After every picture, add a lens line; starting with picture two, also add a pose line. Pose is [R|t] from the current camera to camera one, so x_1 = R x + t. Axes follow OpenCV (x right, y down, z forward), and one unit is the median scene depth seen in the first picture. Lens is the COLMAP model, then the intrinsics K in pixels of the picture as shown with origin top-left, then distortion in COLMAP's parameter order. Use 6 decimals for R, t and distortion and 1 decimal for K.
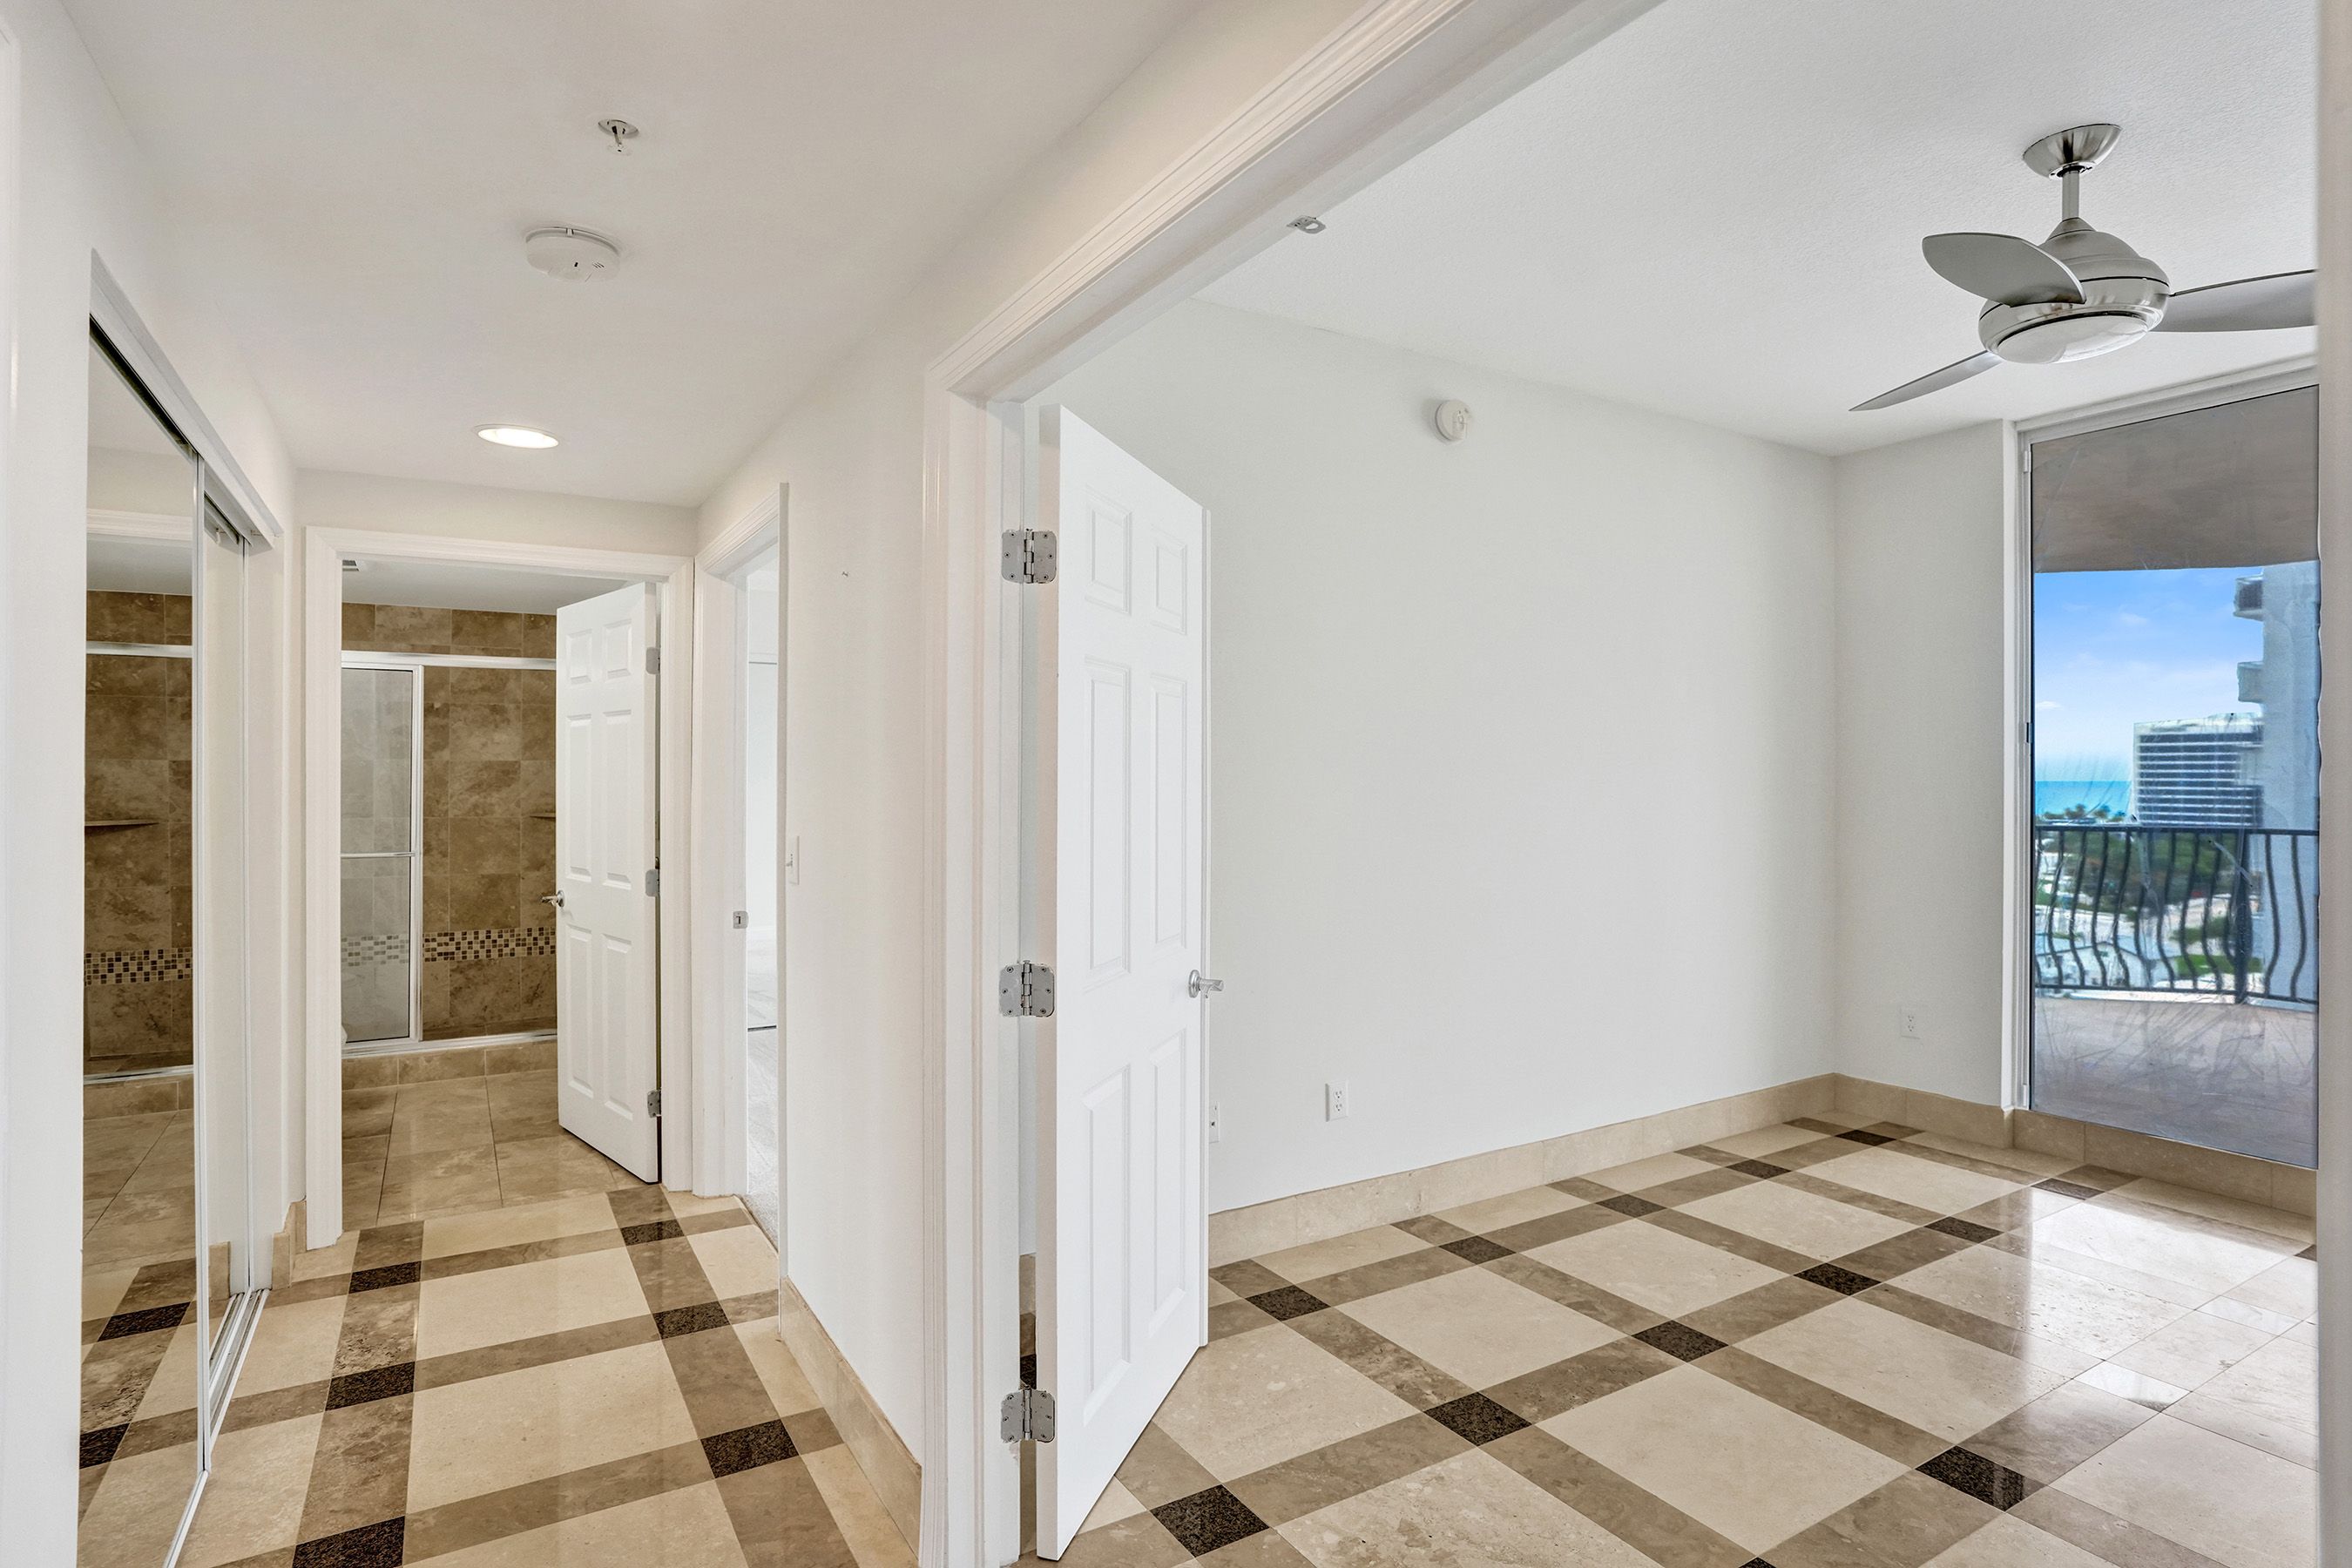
lens RADIAL K [[1230.7, 0, 1181.3], [0, 1230.7, 769.3], [0, 0, 1]] dist [-0.054355, 0.019809]
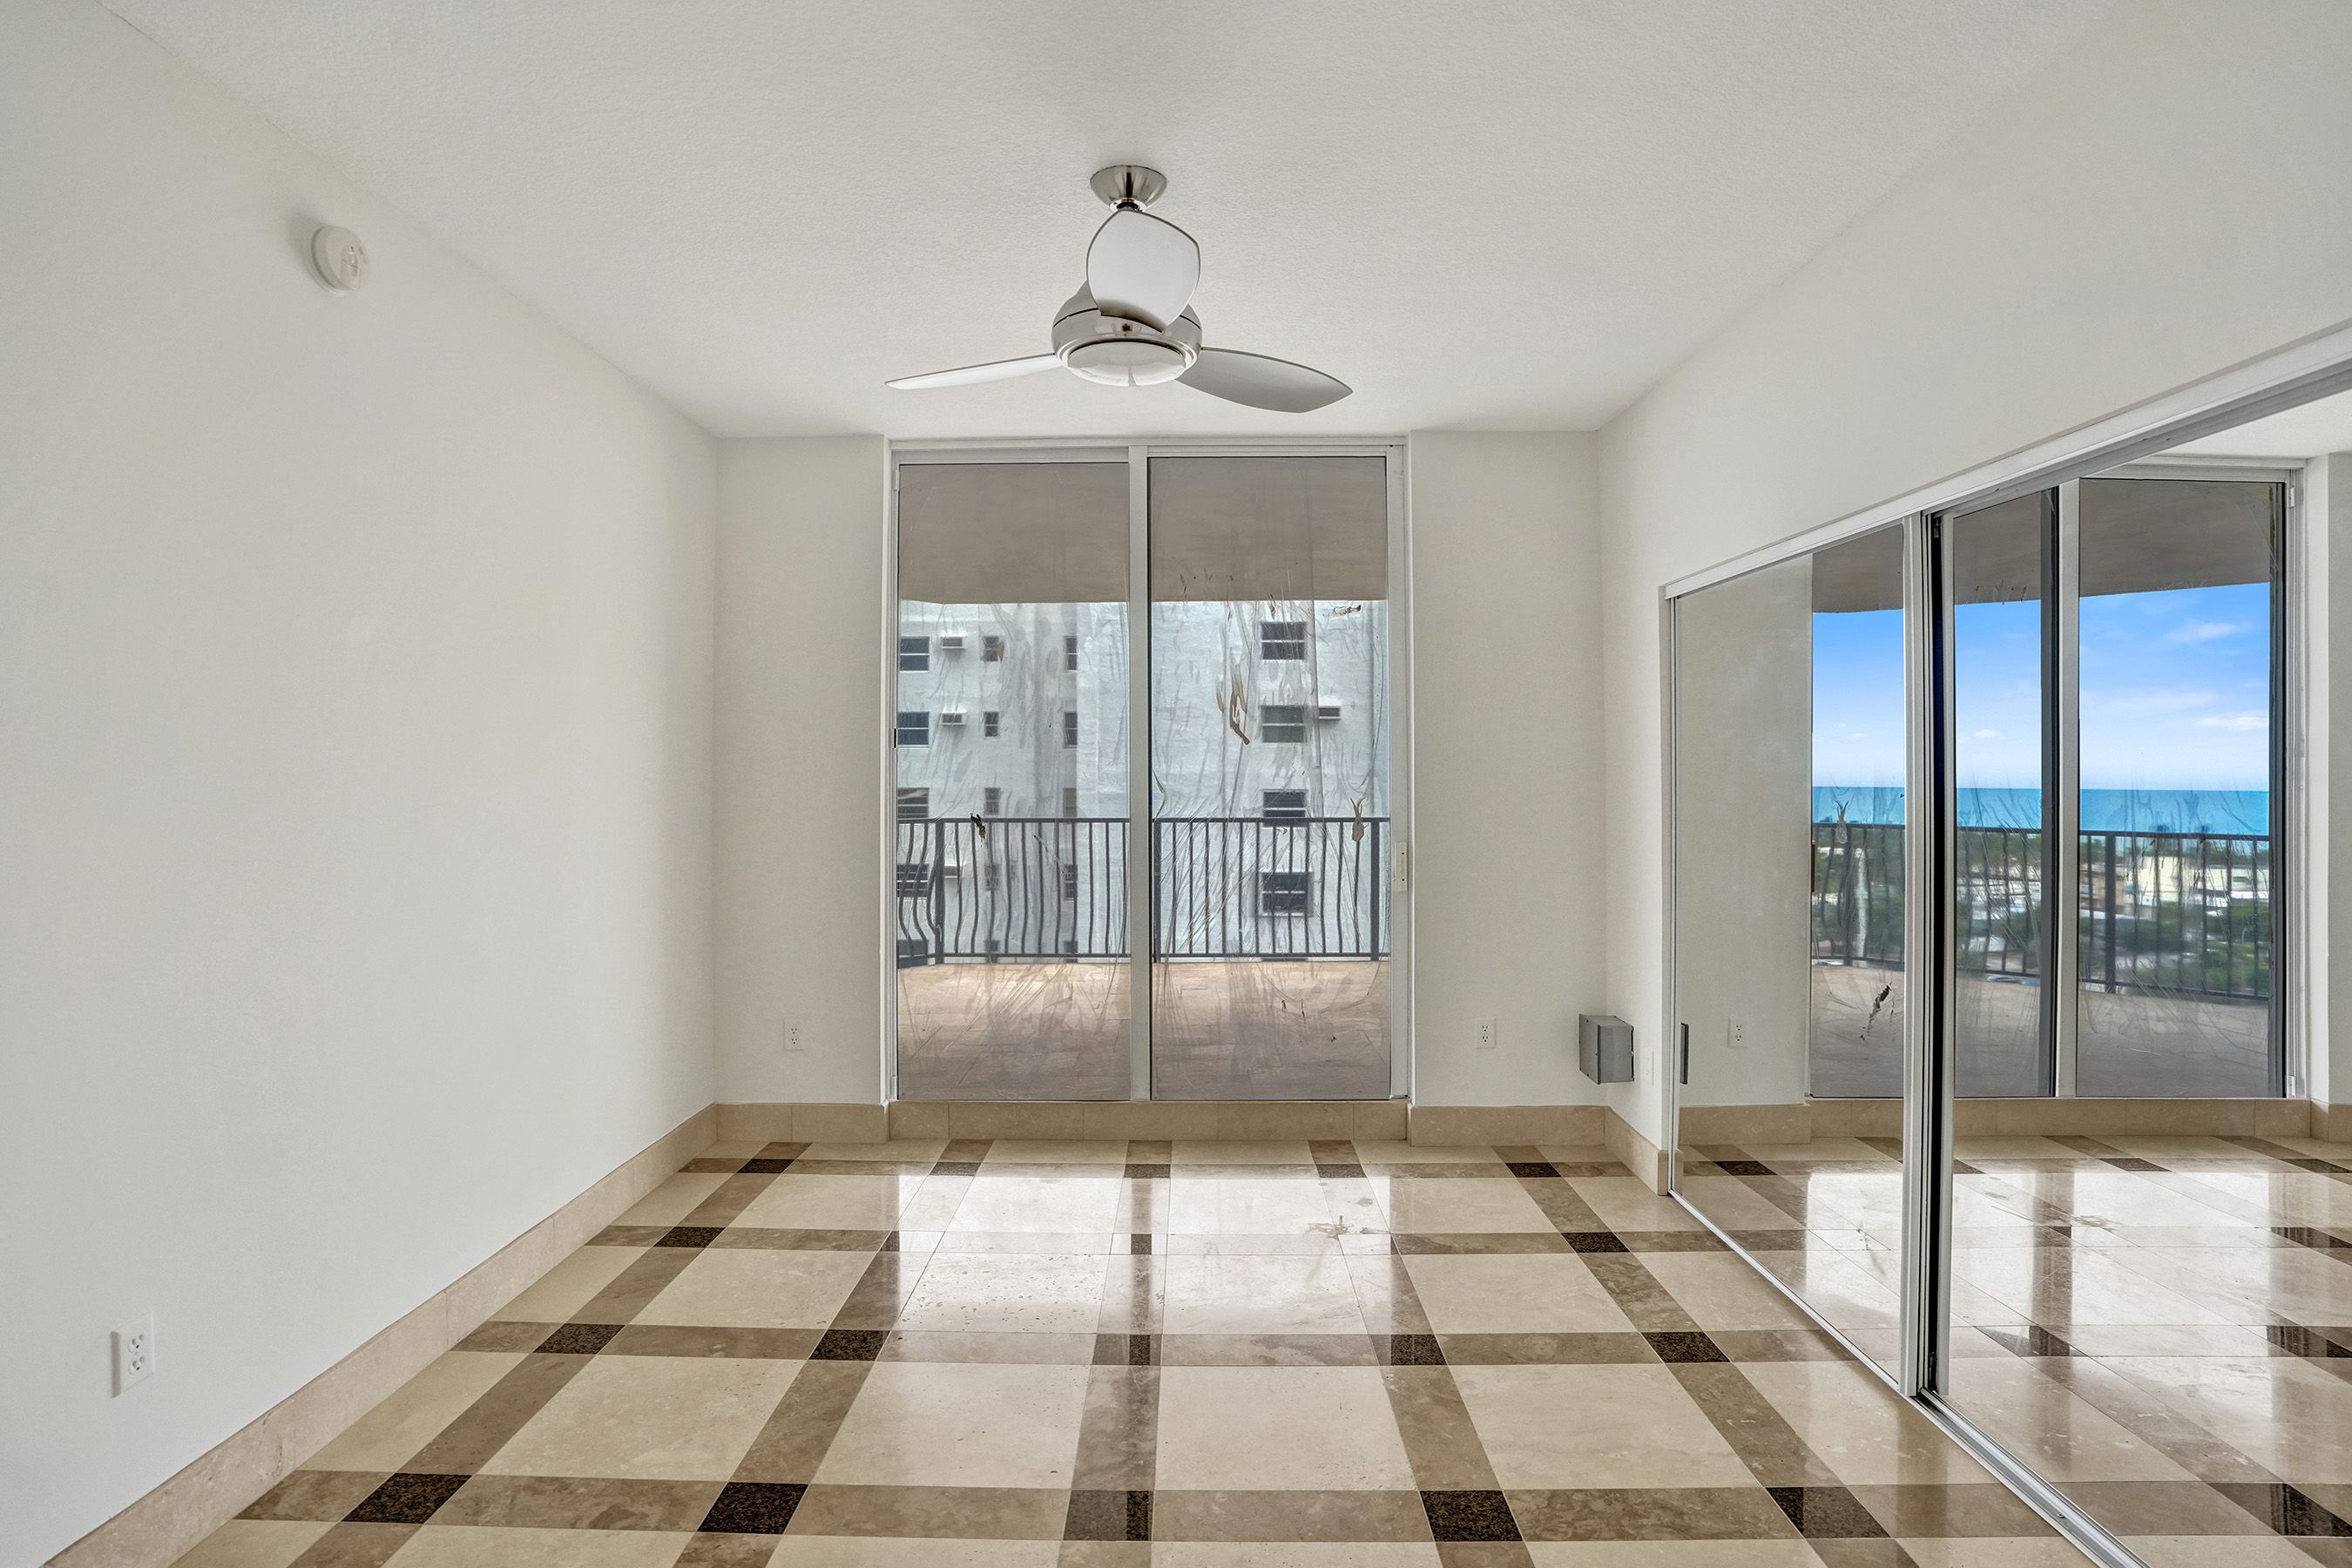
lens RADIAL K [[1230.7, 0, 1166.6], [0, 1230.7, 754.2], [0, 0, 1]] dist [-0.054355, 0.019809]
pose [[0.532835, 0.009780, 0.846163, -0.083609], [-0.002772, 0.999948, -0.009812, -0.008519], [-0.846215, 0.002883, 0.532834, 0.260572]]
